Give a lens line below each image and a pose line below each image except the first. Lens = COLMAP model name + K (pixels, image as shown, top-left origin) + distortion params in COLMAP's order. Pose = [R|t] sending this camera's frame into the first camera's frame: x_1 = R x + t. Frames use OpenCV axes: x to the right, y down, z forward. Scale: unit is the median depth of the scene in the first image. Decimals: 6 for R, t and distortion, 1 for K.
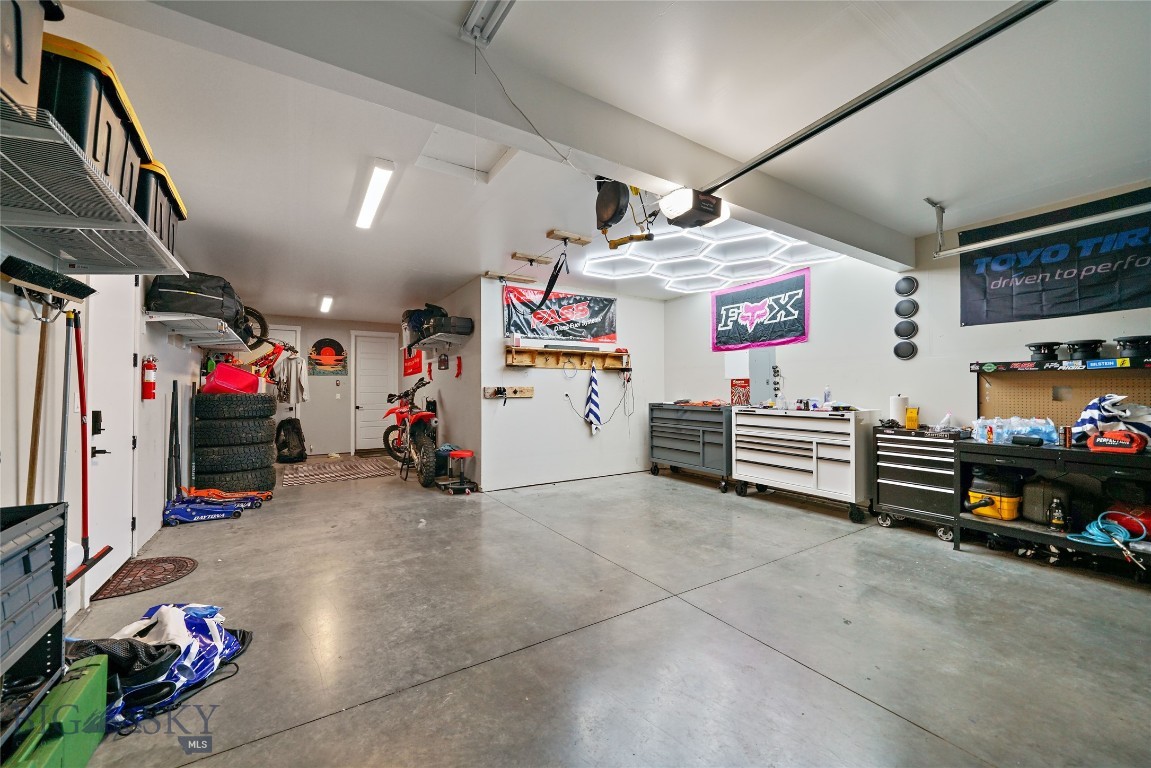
lens RADIAL K [[455.9, 0, 577.1], [0, 455.9, 384.2], [0, 0, 1]] dist [-0.017417, -0.000264]
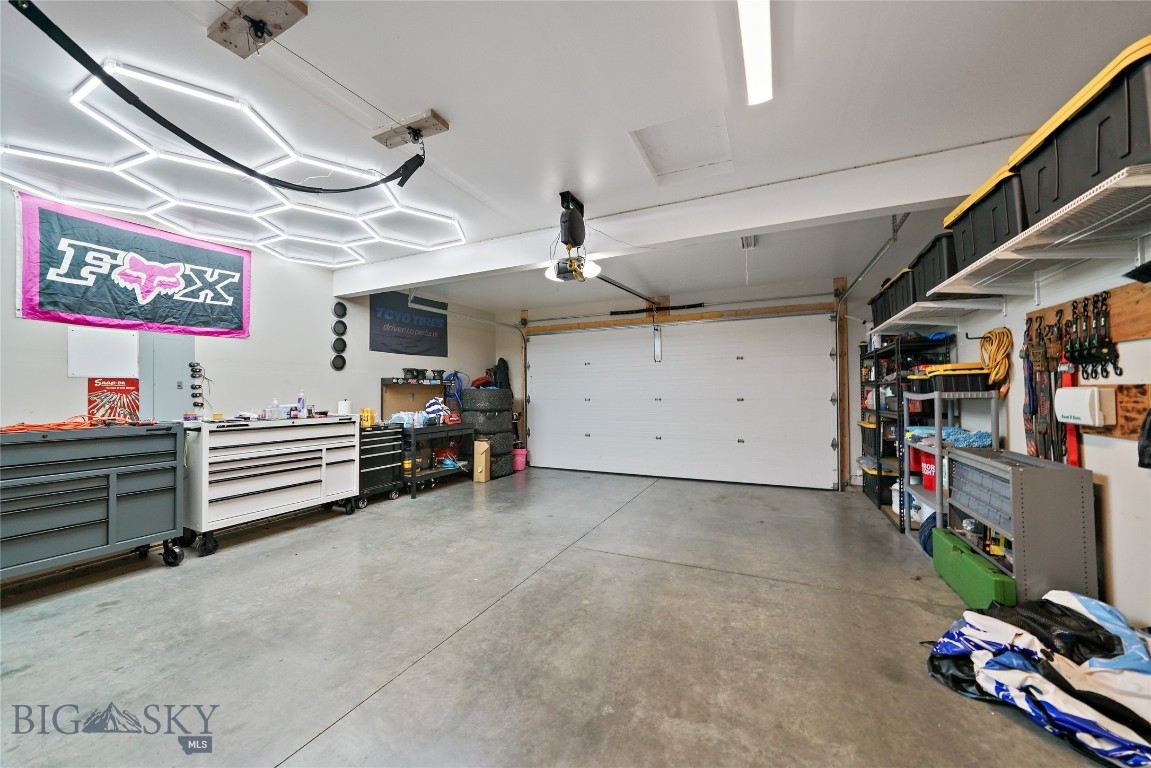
lens RADIAL K [[455.9, 0, 550.5], [0, 455.9, 383.1], [0, 0, 1]] dist [-0.017417, -0.000264]
pose [[-0.532846, 0.023320, 0.845891, -0.478121], [-0.005877, 0.999494, -0.031257, 0.010958], [-0.846192, -0.021626, -0.532439, 0.932094]]
